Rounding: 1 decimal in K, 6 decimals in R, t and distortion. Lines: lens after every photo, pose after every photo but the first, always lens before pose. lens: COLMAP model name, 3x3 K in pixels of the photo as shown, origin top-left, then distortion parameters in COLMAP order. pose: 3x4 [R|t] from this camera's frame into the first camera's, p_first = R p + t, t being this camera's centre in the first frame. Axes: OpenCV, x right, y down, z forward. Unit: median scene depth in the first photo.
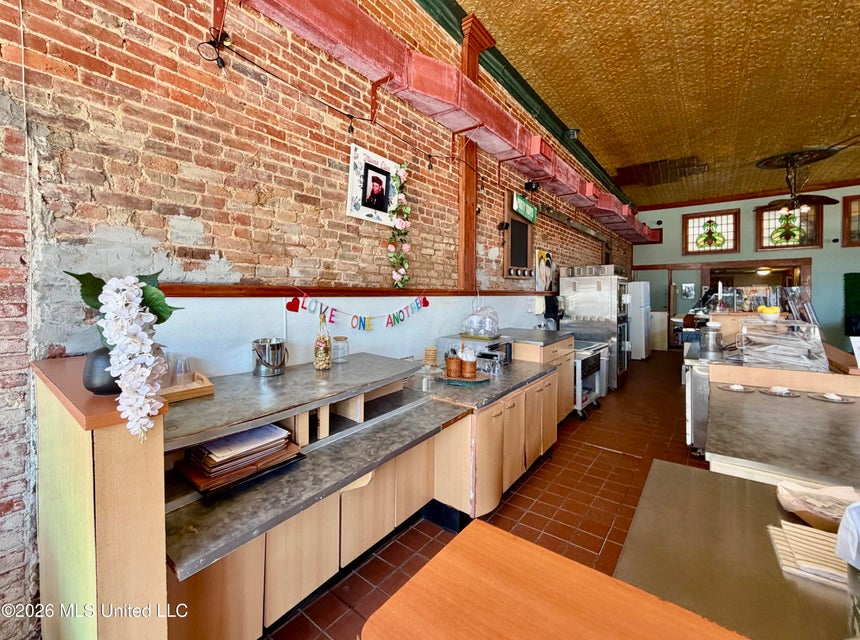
lens RADIAL K [[367.9, 0, 413.6], [0, 367.9, 297.0], [0, 0, 1]] dist [-0.000055, -0.000014]
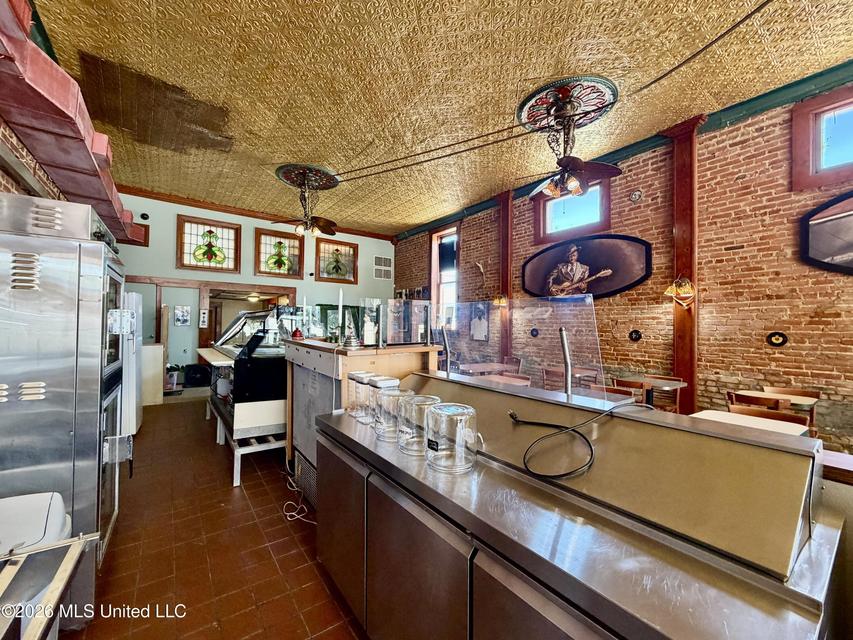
lens RADIAL K [[348.3, 0, 424.7], [0, 348.3, 321.4], [0, 0, 1]] dist [-0.001805, 0.000316]
pose [[0.247022, 0.017601, 0.968850, 0.190142], [-0.006879, 0.999842, -0.016410, 0.005319], [-0.968985, -0.002611, 0.247104, 0.375056]]
